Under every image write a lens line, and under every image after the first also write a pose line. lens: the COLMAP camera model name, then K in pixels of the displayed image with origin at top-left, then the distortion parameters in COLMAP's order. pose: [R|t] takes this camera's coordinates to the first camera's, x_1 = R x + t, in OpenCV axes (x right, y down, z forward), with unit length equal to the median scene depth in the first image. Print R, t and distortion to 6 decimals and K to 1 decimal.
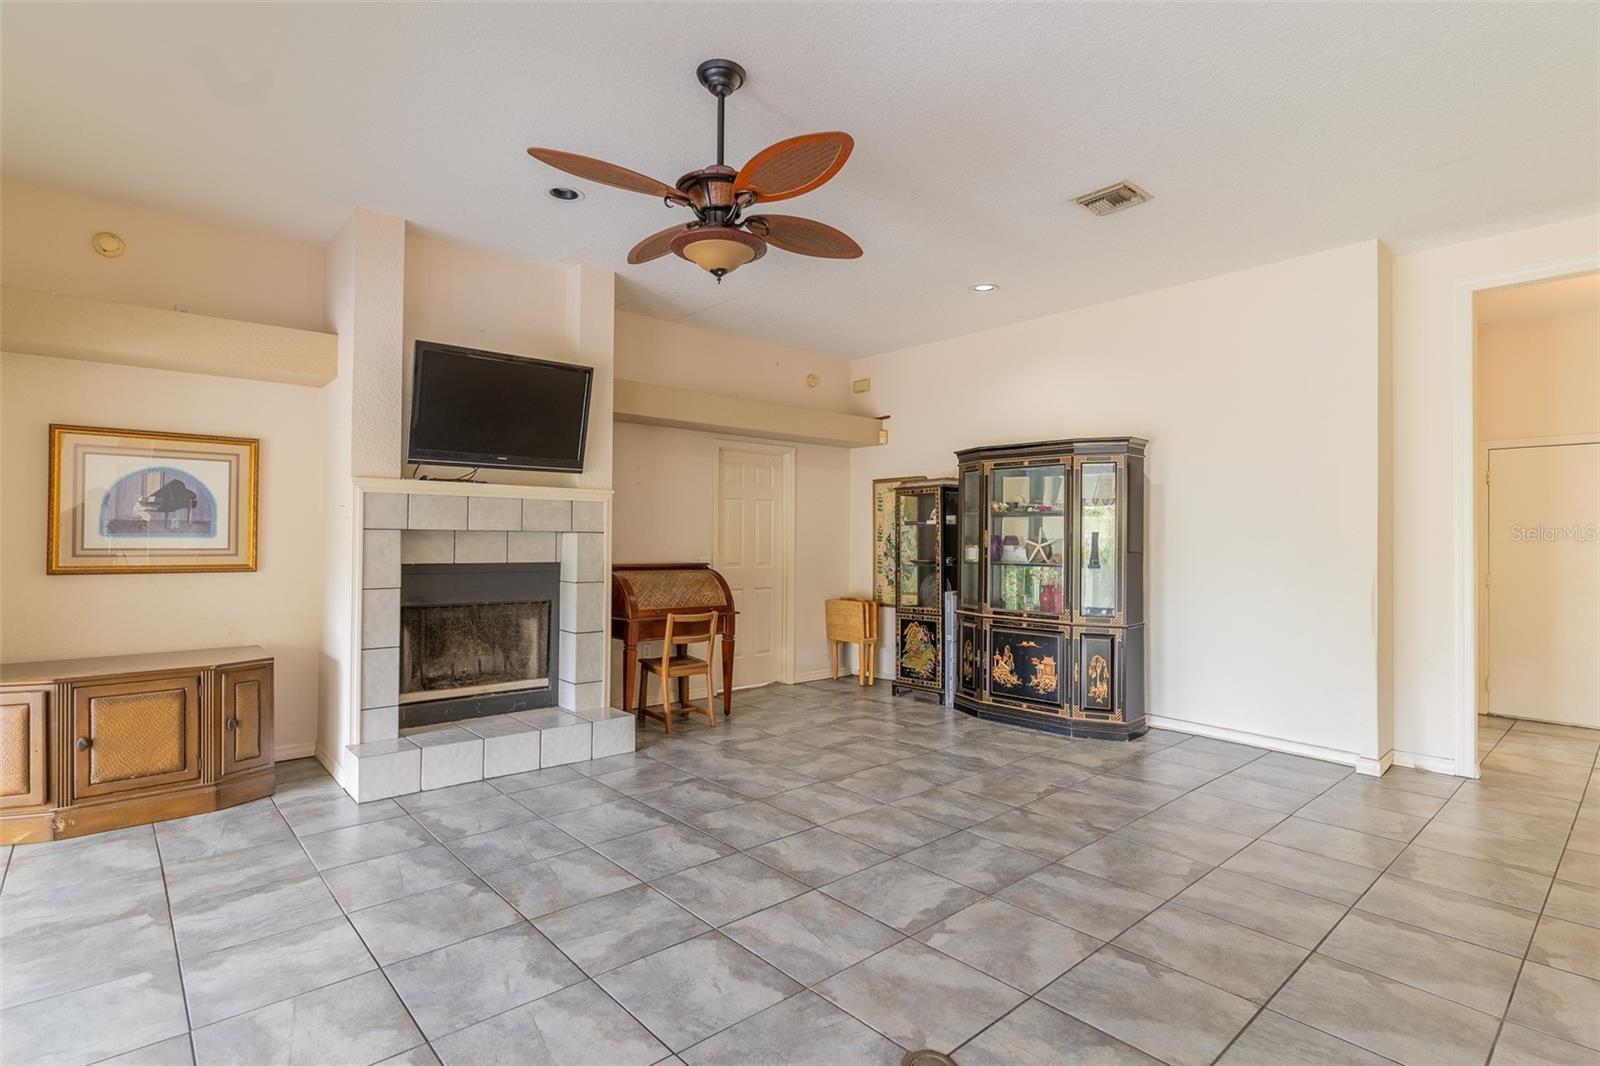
lens RADIAL K [[783.1, 0, 792.0], [0, 783.1, 533.3], [0, 0, 1]] dist [-0.003071, -0.000149]
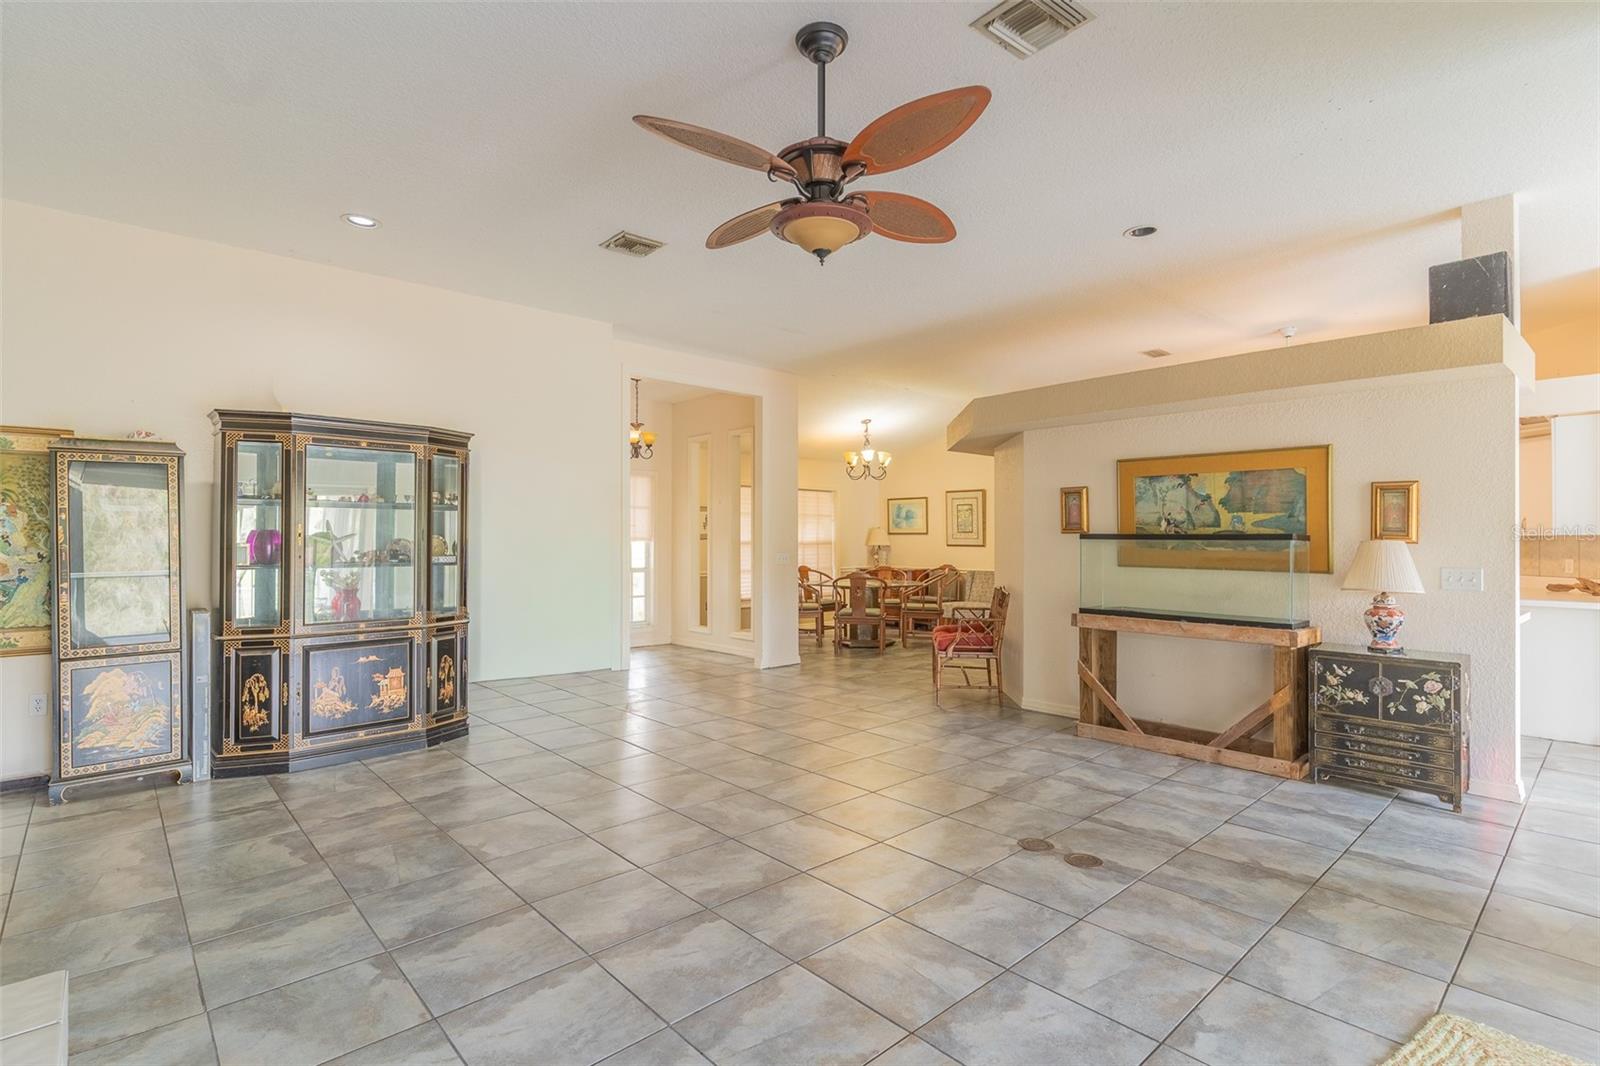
lens RADIAL K [[763.9, 0, 800.0], [0, 763.9, 533.0], [0, 0, 1]] dist [0.002669, 0.000200]
pose [[-0.018148, 0.002266, 0.999833, -0.741676], [-0.011573, 0.999930, -0.002477, 0.002904], [-0.999768, -0.011616, -0.018121, 0.767559]]
